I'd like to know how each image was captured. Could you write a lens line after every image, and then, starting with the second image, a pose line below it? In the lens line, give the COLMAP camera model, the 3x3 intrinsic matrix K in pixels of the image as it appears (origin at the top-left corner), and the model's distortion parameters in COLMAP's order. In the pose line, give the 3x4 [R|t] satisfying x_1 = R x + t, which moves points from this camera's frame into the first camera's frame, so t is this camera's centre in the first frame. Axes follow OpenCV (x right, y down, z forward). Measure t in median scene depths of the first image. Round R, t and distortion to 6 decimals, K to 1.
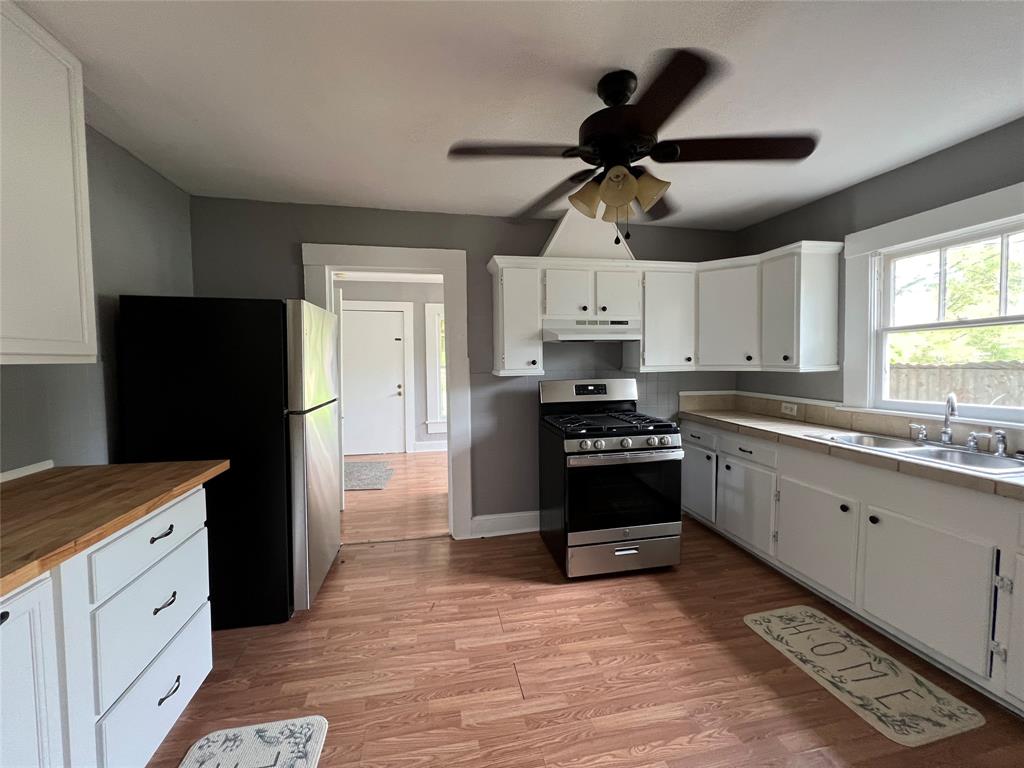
lens RADIAL K [[413.6, 0, 512.8], [0, 413.6, 381.5], [0, 0, 1]] dist [-0.001666, 0.000255]
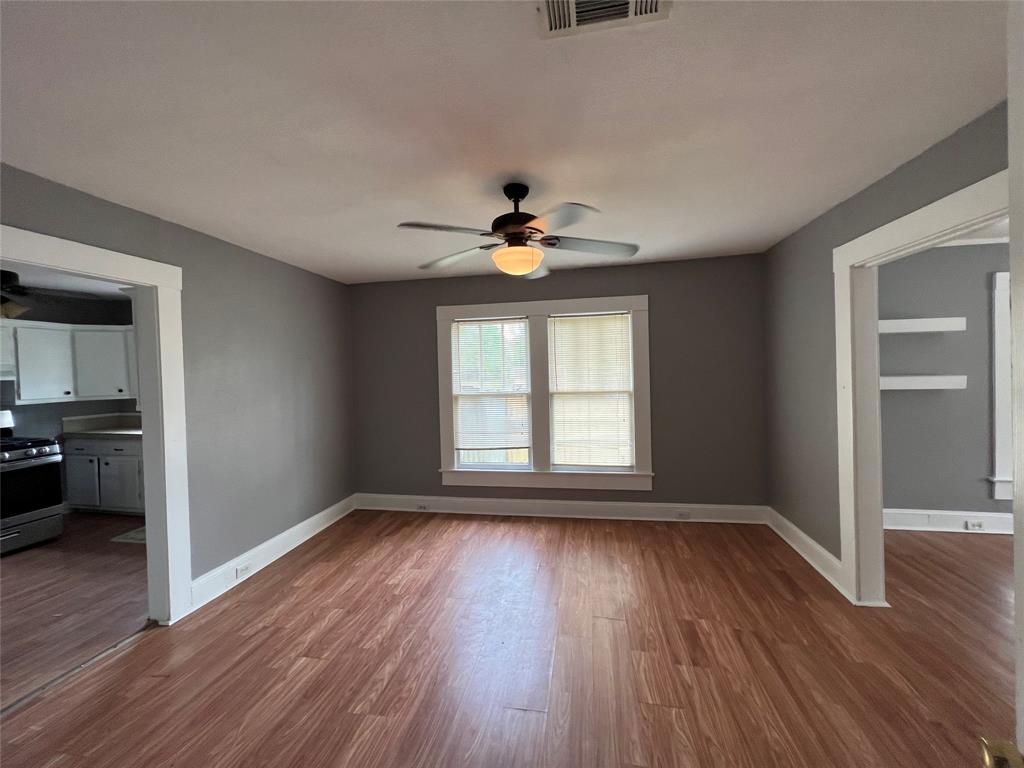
lens RADIAL K [[413.6, 0, 512.8], [0, 413.6, 381.5], [0, 0, 1]] dist [-0.001666, 0.000255]
pose [[0.387844, -0.022124, 0.921459, -0.333129], [0.067738, 0.997693, -0.004557, 0.018801], [-0.919233, 0.064185, 0.388448, -1.125900]]
